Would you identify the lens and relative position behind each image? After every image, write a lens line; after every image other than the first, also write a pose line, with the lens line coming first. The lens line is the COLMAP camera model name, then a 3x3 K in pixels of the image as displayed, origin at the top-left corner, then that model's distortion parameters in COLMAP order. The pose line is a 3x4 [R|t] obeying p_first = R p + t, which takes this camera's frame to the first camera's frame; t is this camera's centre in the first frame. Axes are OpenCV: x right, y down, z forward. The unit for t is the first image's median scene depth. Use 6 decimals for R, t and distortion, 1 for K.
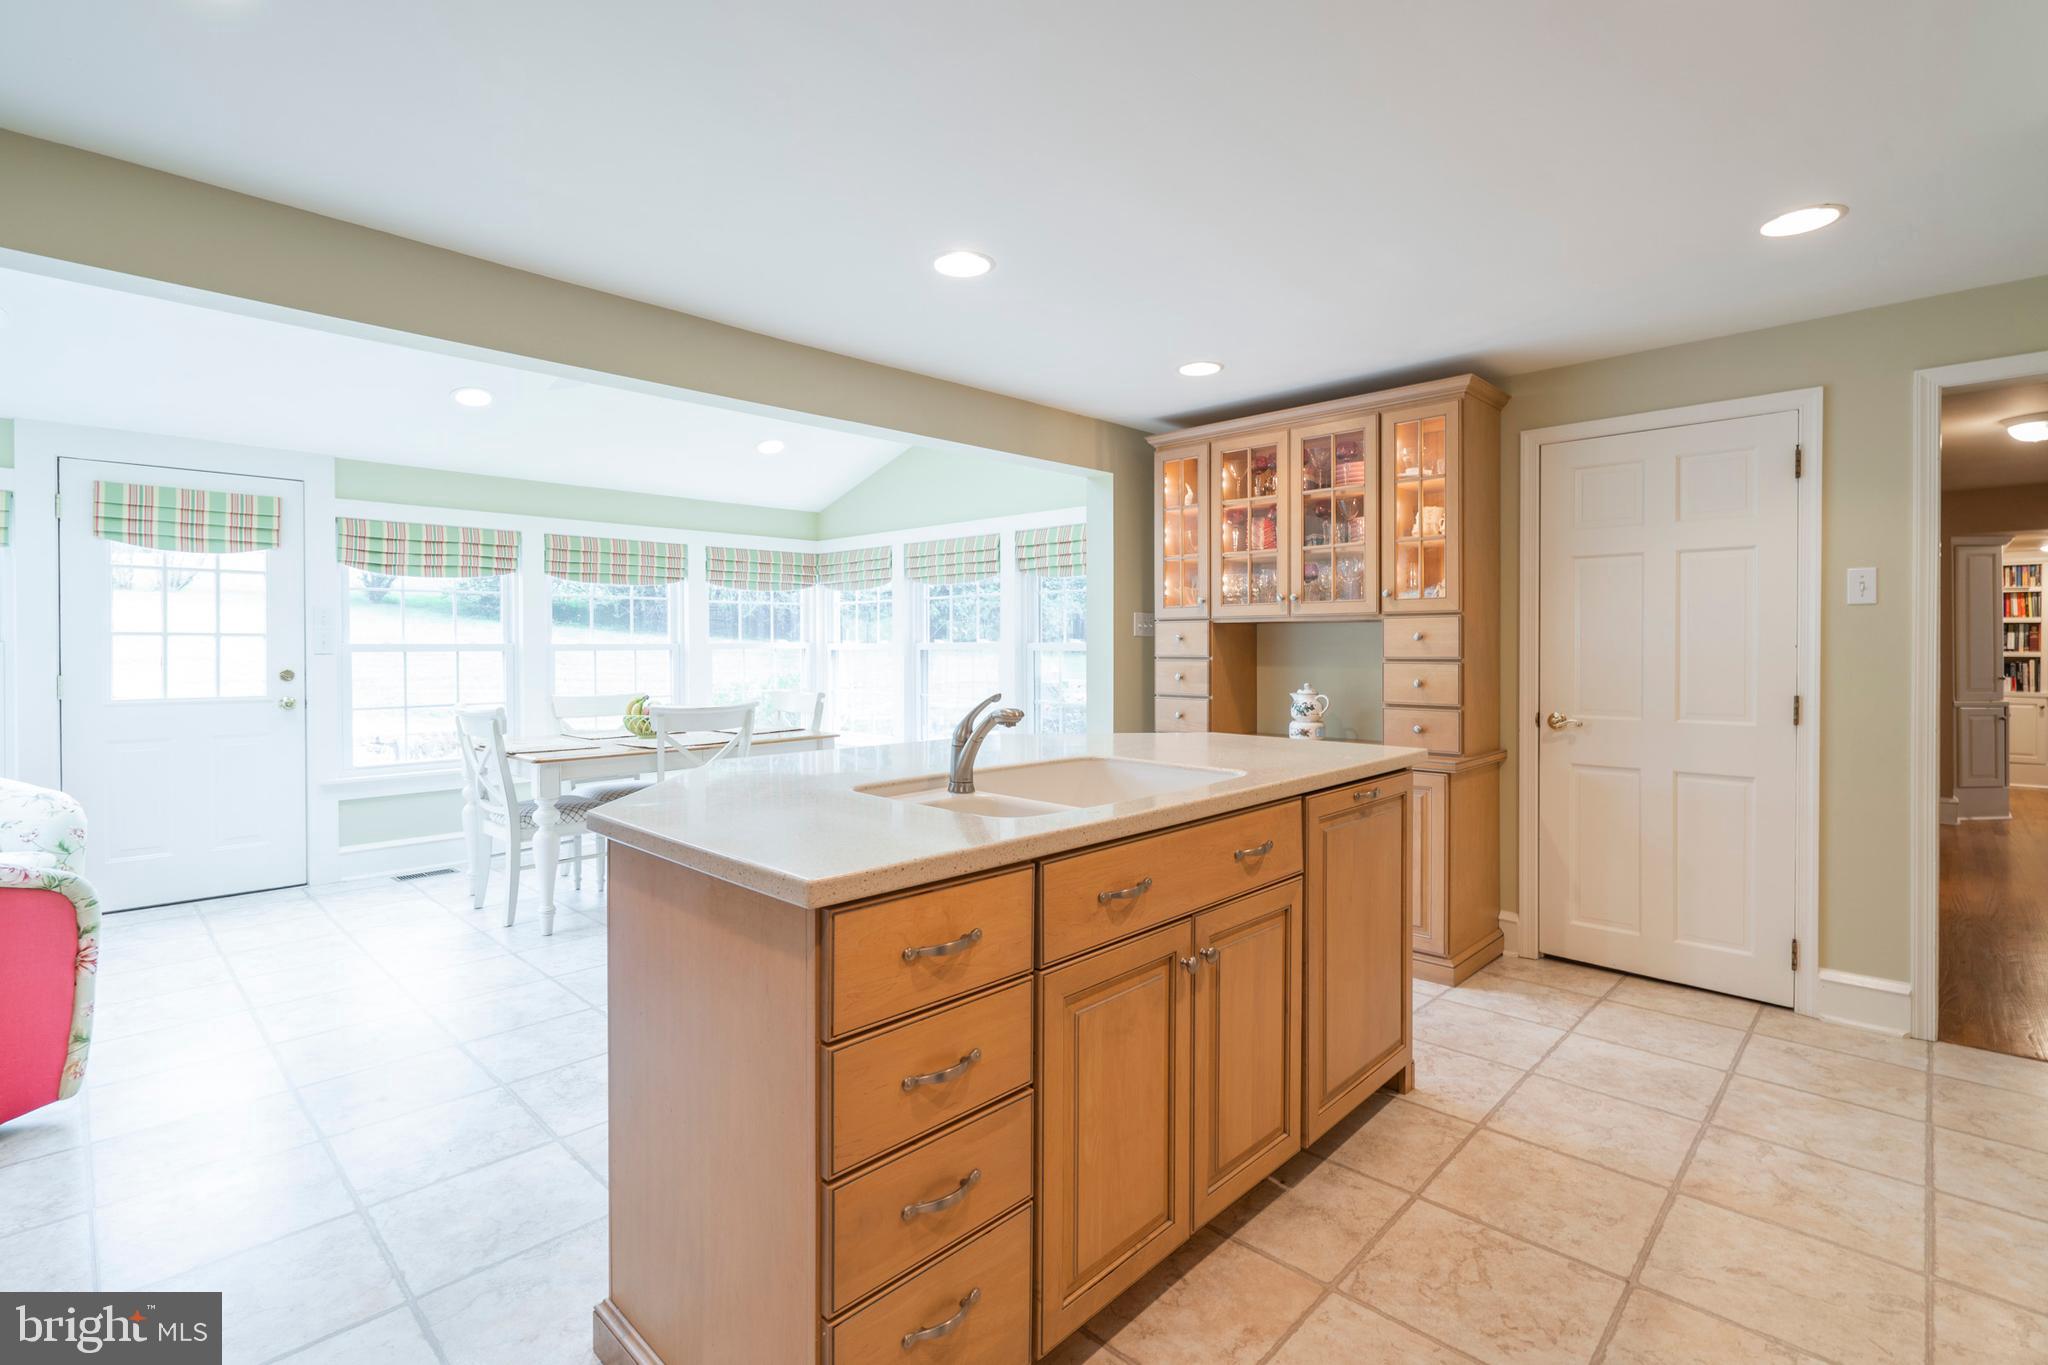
lens RADIAL K [[945.4, 0, 963.2], [0, 945.4, 649.1], [0, 0, 1]] dist [-0.007015, 0.000514]
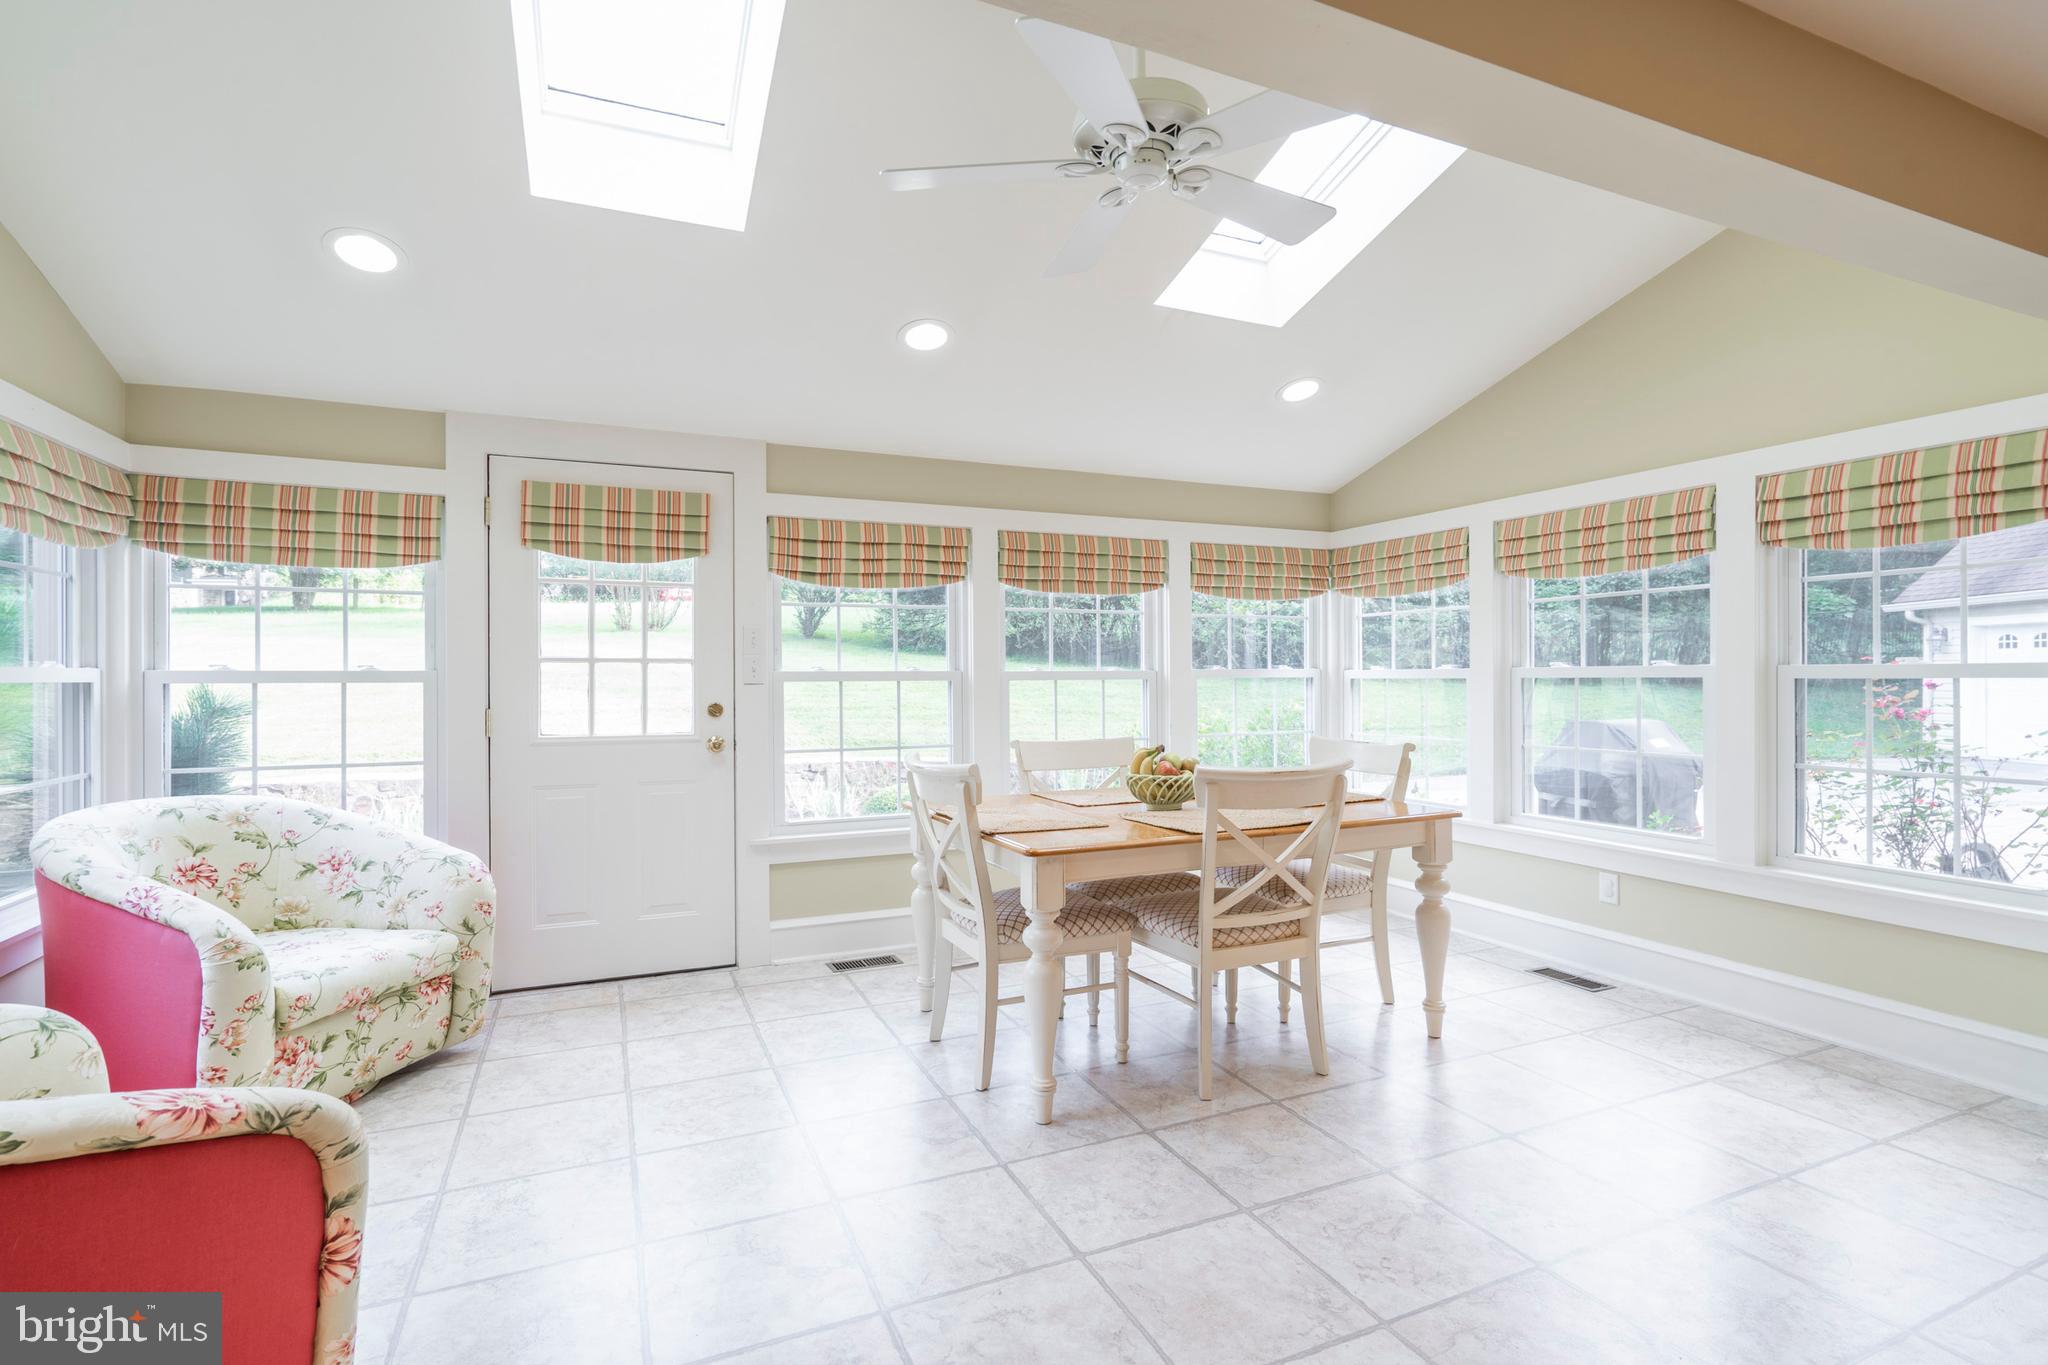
lens RADIAL K [[945.4, 0, 991.3], [0, 945.4, 675.0], [0, 0, 1]] dist [-0.007015, 0.000514]
pose [[0.934208, -0.002959, -0.356716, -0.215157], [0.000293, 0.999972, -0.007529, 0.003754], [0.356728, 0.006929, 0.934183, 0.341192]]
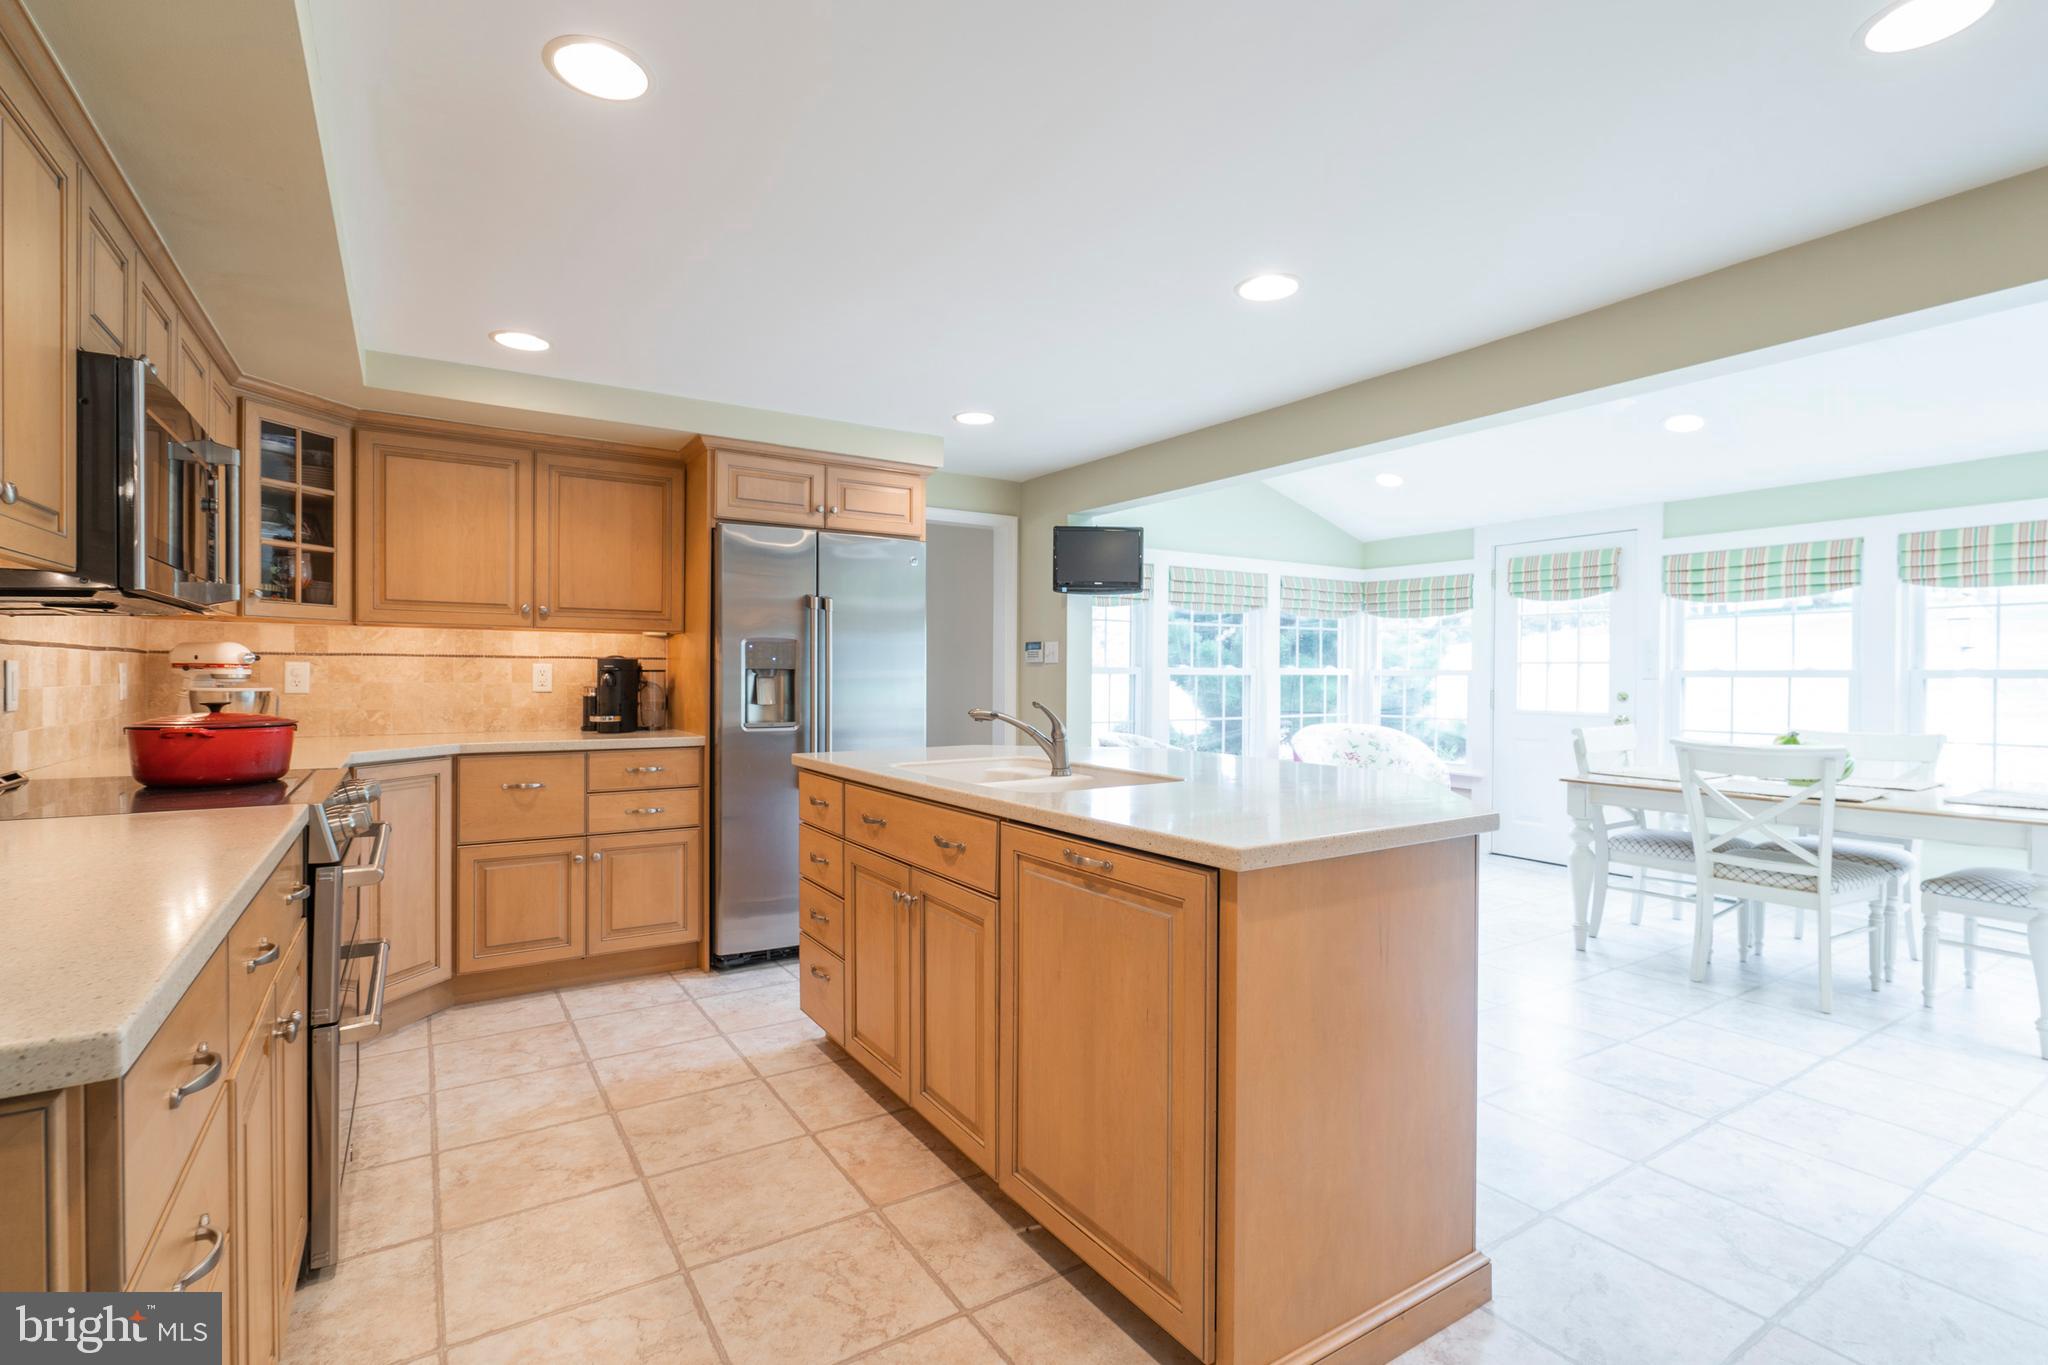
lens RADIAL K [[945.4, 0, 1056.7], [0, 945.4, 678.8], [0, 0, 1]] dist [-0.007015, 0.000514]
pose [[-0.191162, 0.003595, -0.981552, 0.573823], [-0.010774, 0.999925, 0.005761, 0.005740], [0.981499, 0.011676, -0.191109, 0.559402]]
